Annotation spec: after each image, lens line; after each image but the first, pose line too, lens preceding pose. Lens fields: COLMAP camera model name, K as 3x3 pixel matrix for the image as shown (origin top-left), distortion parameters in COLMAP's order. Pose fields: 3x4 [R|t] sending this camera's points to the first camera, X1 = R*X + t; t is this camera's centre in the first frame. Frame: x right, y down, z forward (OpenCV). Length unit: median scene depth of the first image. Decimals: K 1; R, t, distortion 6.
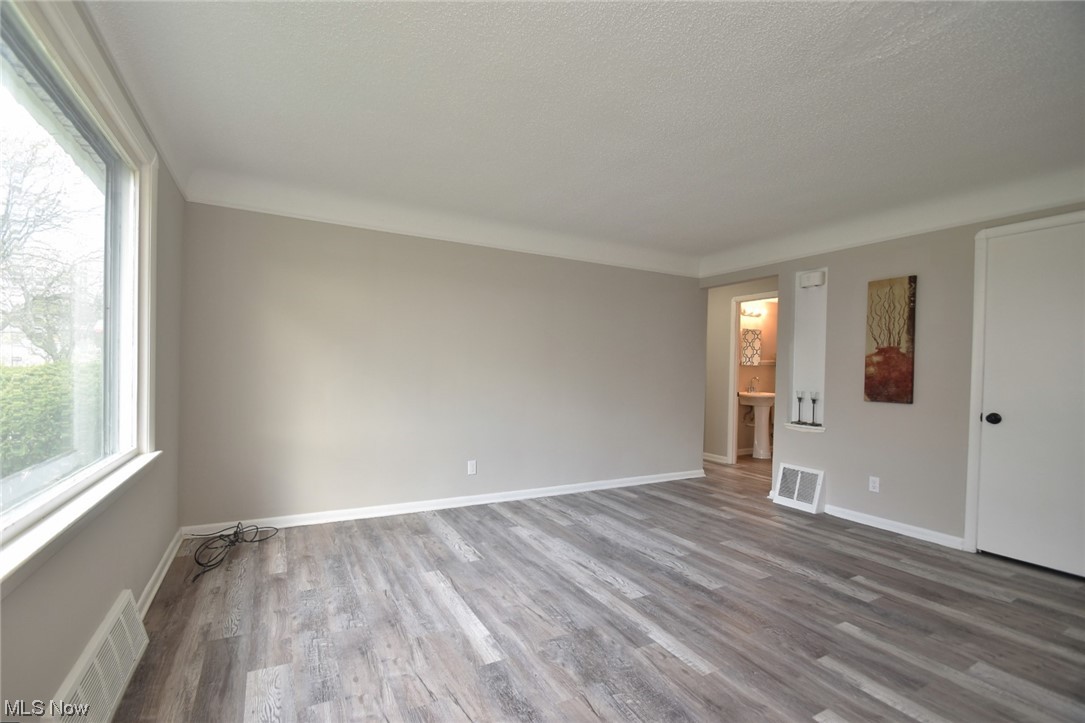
lens RADIAL K [[472.1, 0, 528.2], [0, 472.1, 377.1], [0, 0, 1]] dist [0.013566, -0.018772]
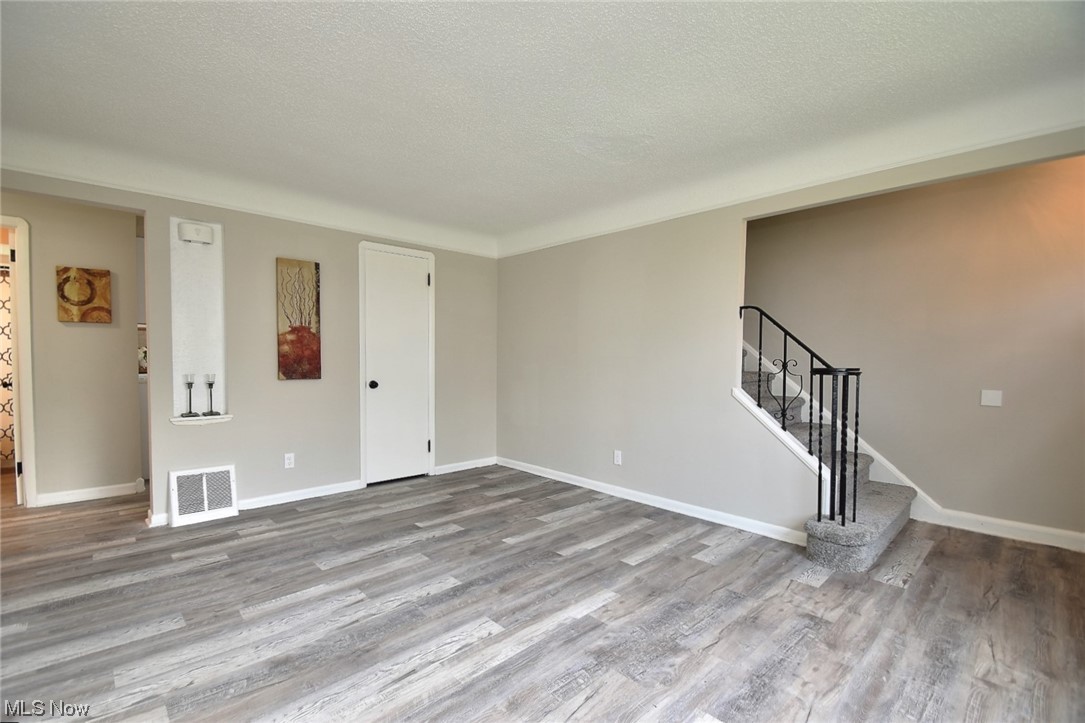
lens RADIAL K [[472.1, 0, 528.2], [0, 472.1, 377.1], [0, 0, 1]] dist [0.013566, -0.018772]
pose [[-0.248666, -0.060732, 0.966683, -0.417810], [0.002614, 0.997987, 0.063371, -0.018119], [-0.968586, 0.018285, -0.248007, 0.851664]]
